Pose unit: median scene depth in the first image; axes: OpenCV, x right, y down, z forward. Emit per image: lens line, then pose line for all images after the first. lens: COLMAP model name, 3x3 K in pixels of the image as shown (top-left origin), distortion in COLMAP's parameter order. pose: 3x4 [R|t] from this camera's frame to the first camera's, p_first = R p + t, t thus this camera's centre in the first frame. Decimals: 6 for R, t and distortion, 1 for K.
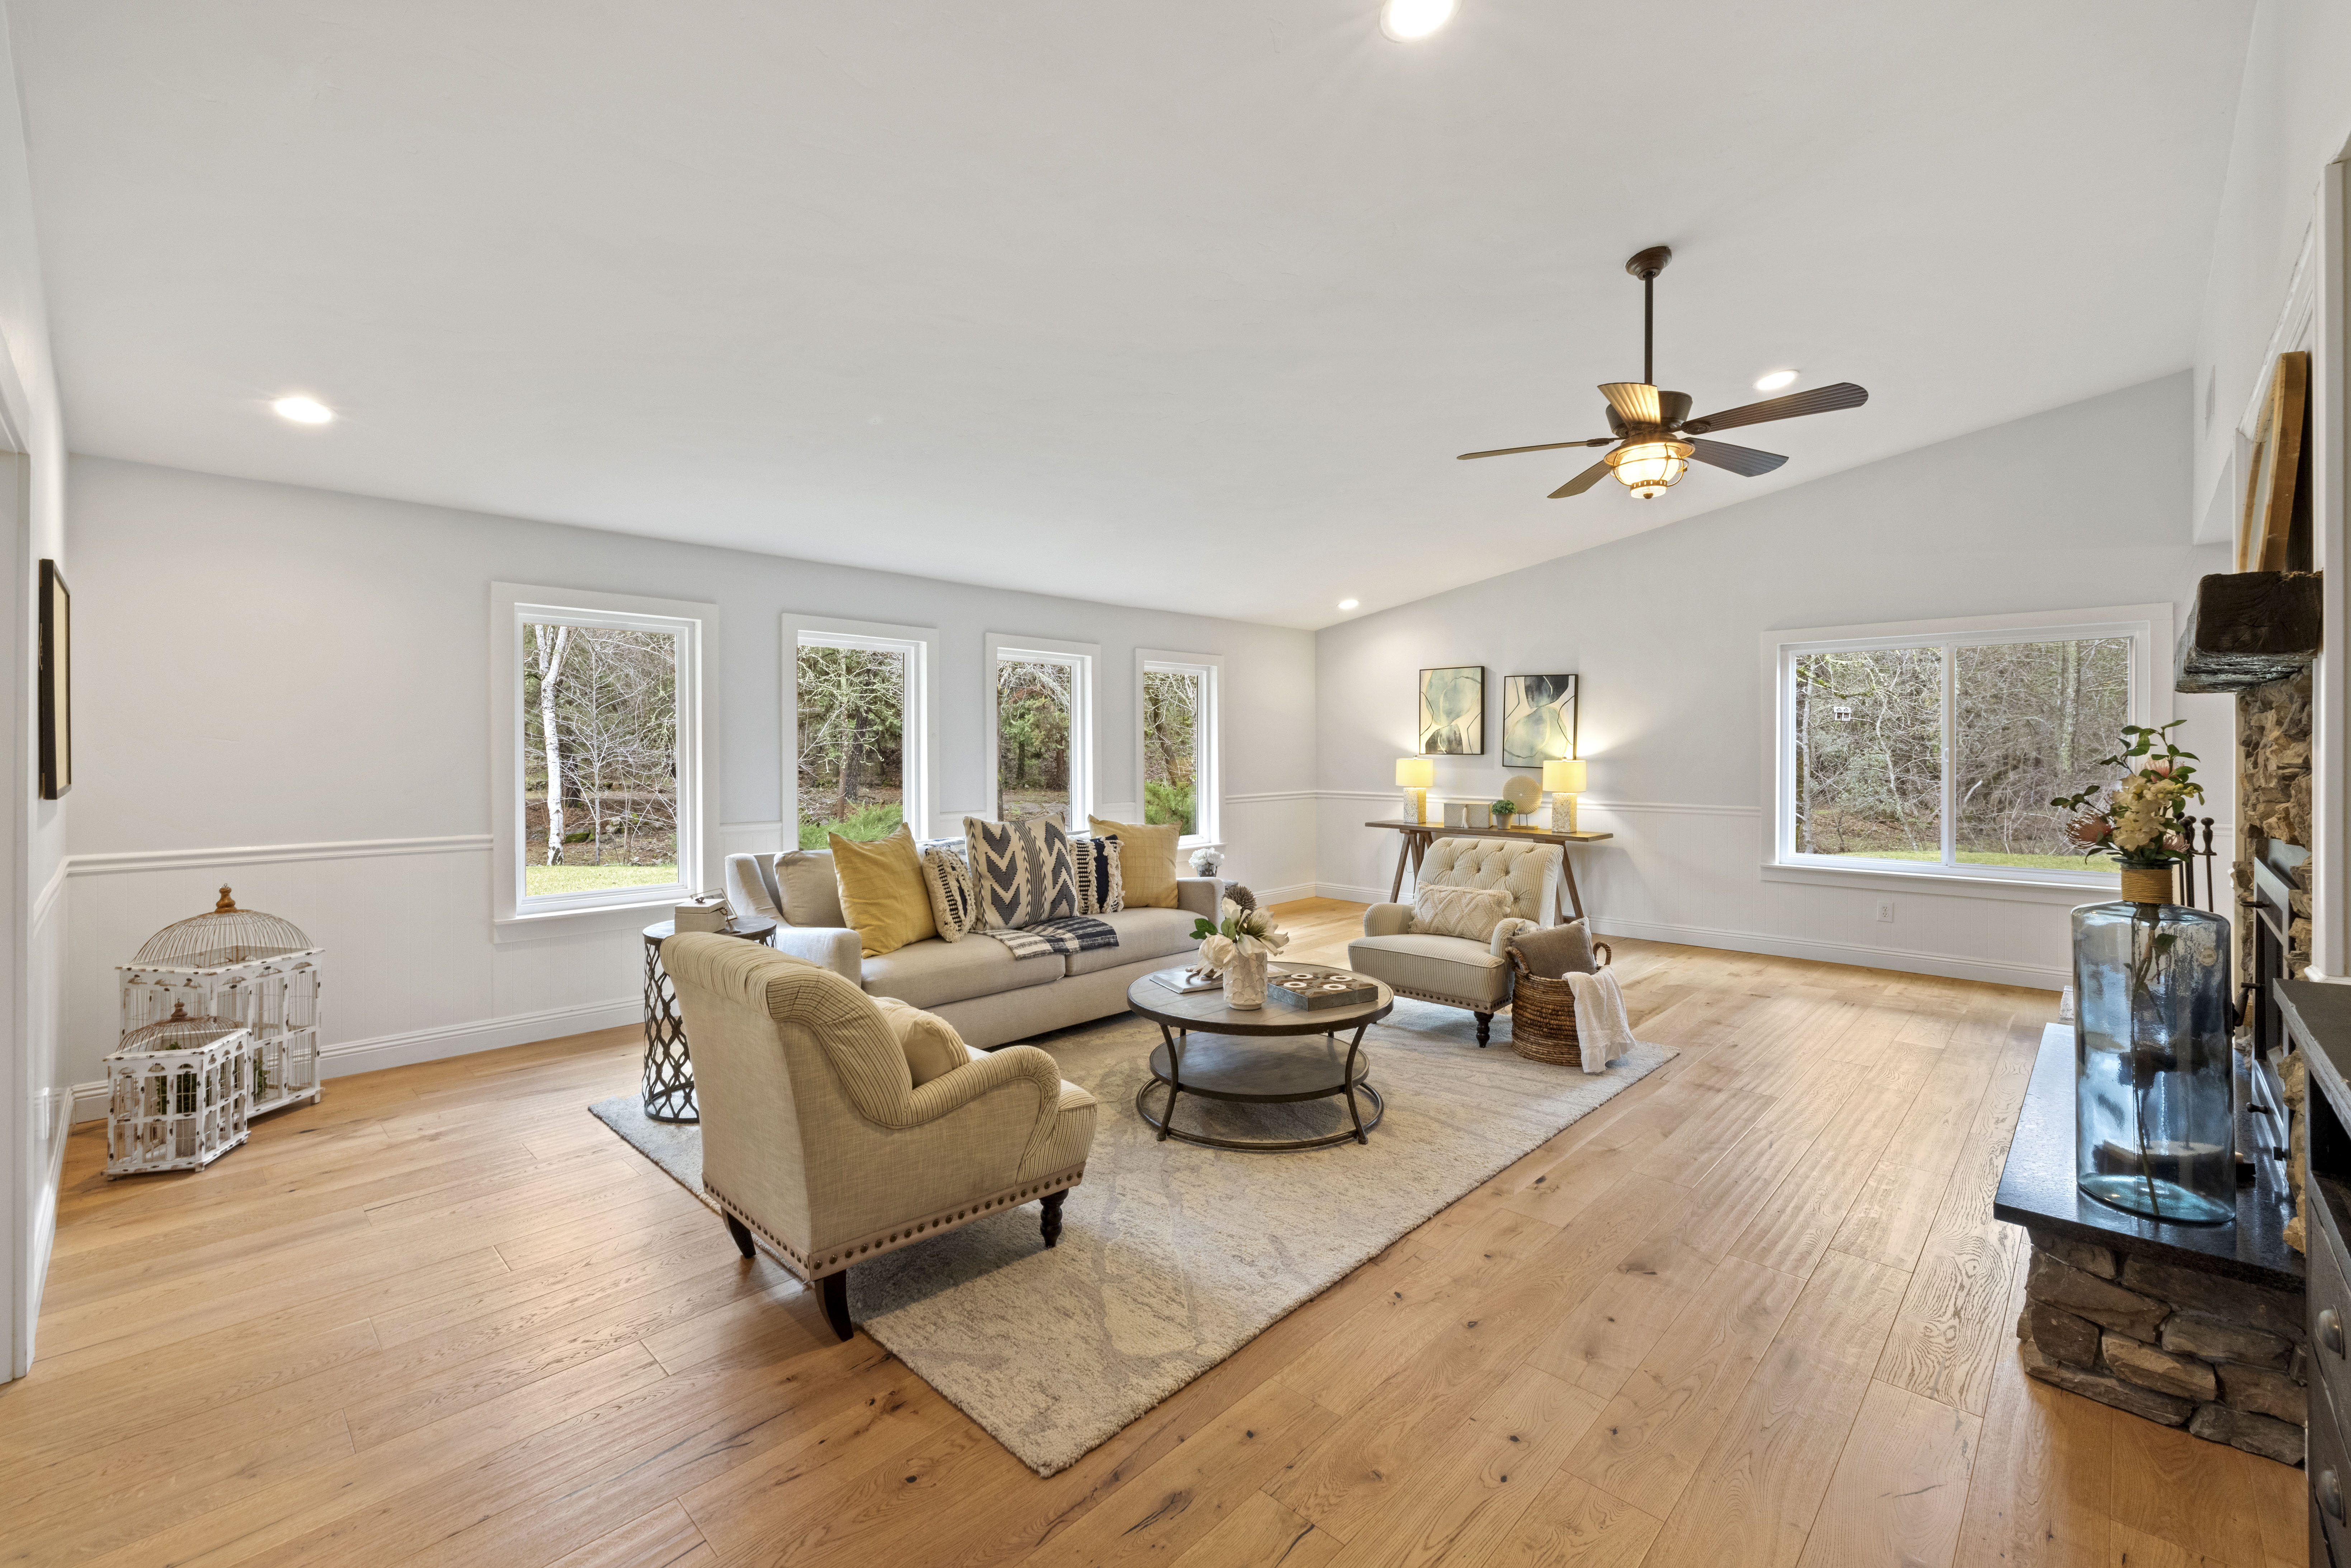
lens RADIAL K [[993.6, 0, 1182.7], [0, 993.6, 744.2], [0, 0, 1]] dist [-0.002286, -0.000255]
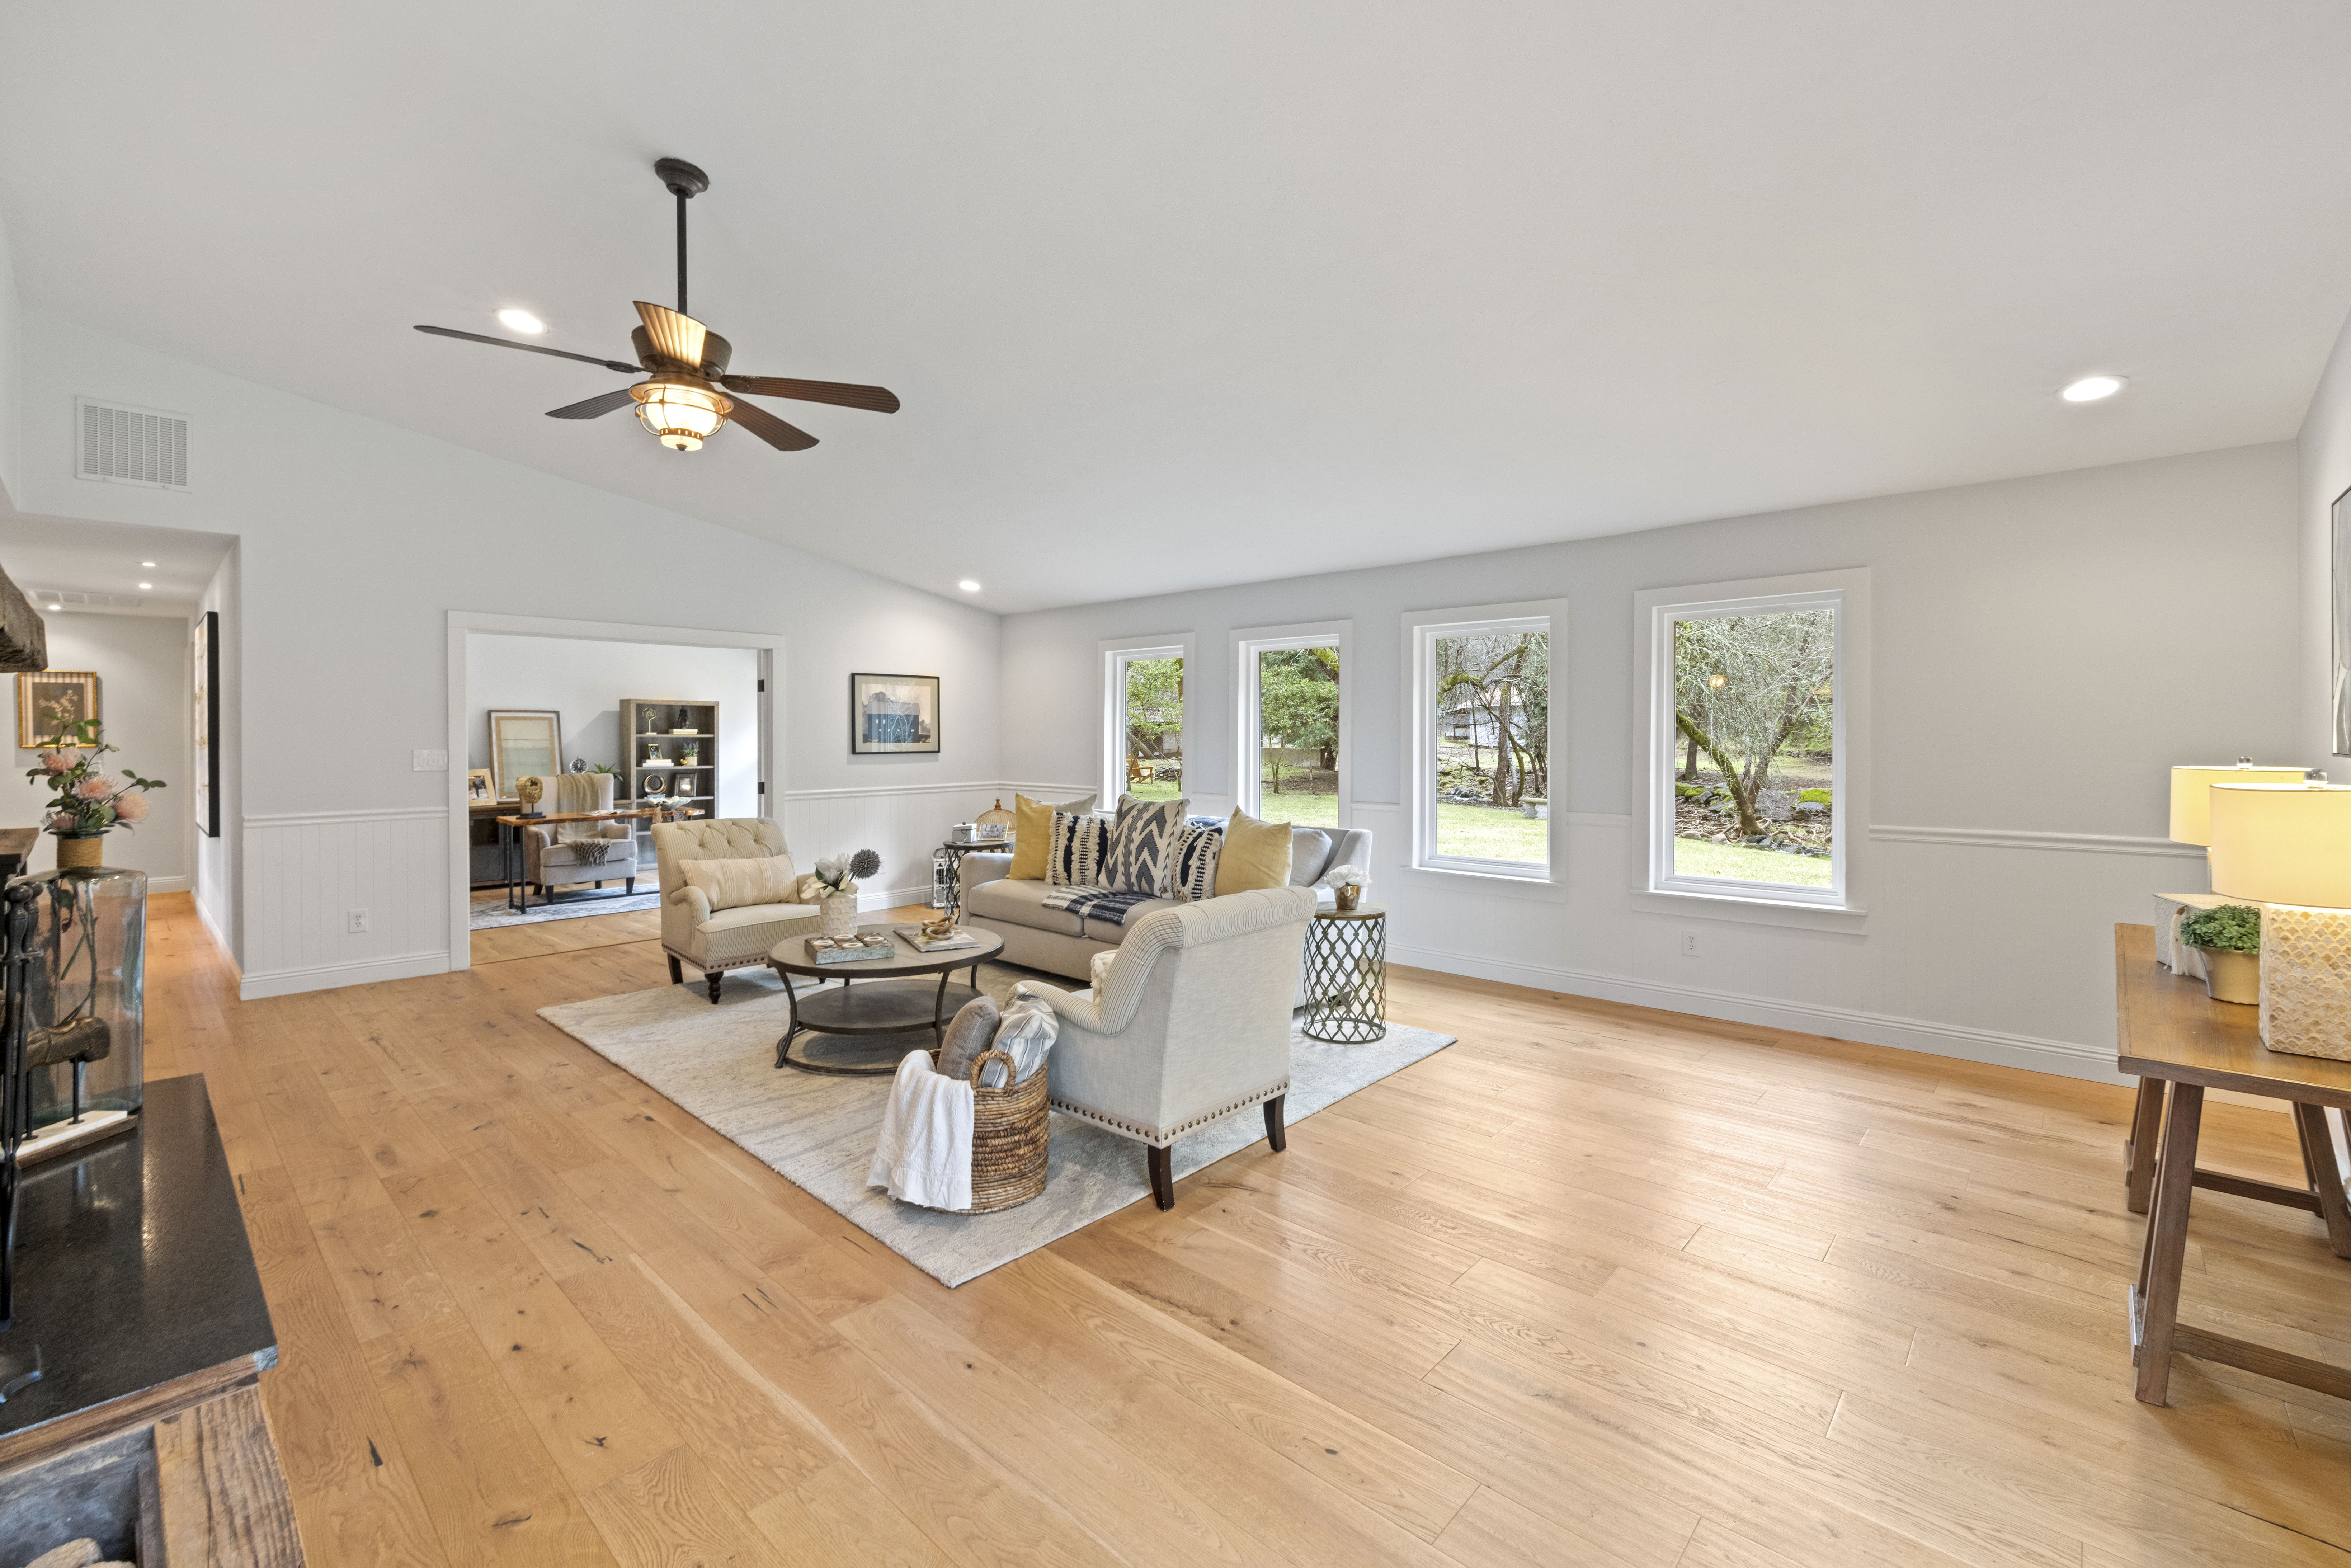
lens RADIAL K [[993.6, 0, 1182.7], [0, 993.6, 744.2], [0, 0, 1]] dist [-0.002286, -0.000255]
pose [[0.008727, 0.010165, -0.999910, 1.306822], [0.008123, 0.999915, 0.010236, -0.000439], [0.999929, -0.008212, 0.008644, 1.394391]]
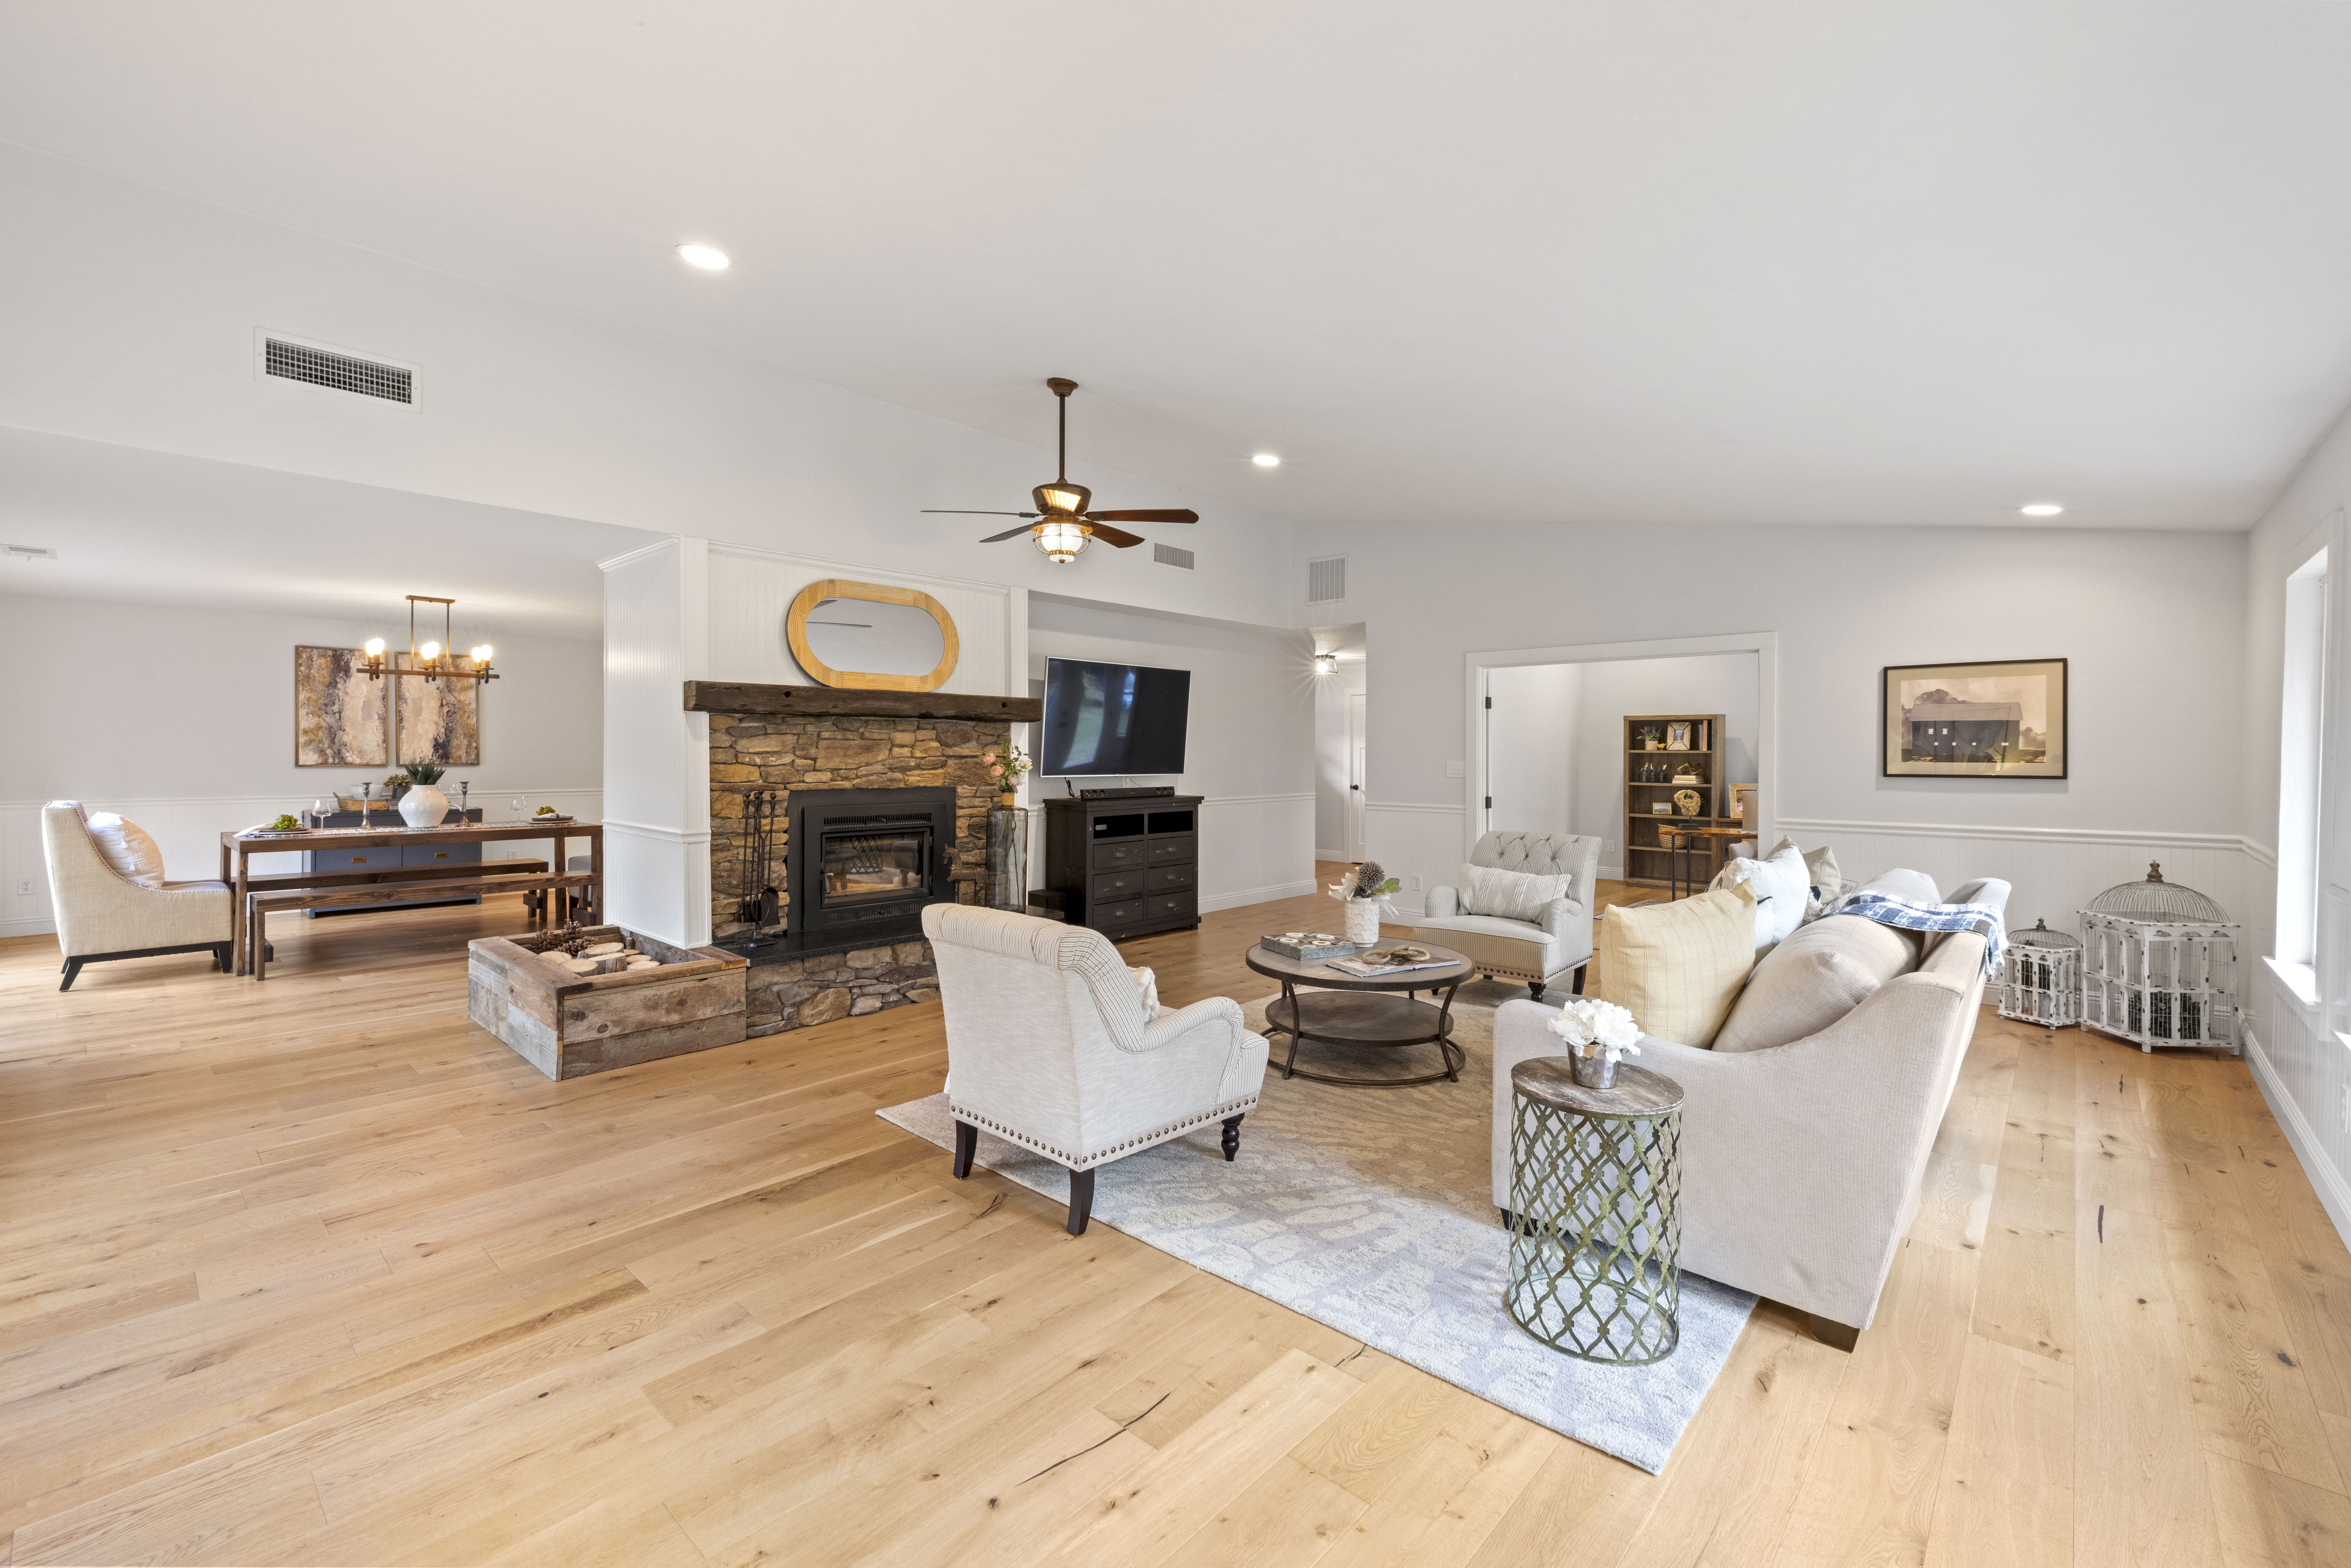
lens RADIAL K [[1016.3, 0, 1192.7], [0, 1016.3, 746.1], [0, 0, 1]] dist [-0.002269, -0.000490]
pose [[-0.999995, -0.001977, -0.002275, 0.292127], [-0.001952, 0.999937, -0.011089, 0.008992], [0.002297, -0.011085, -0.999936, 2.304348]]
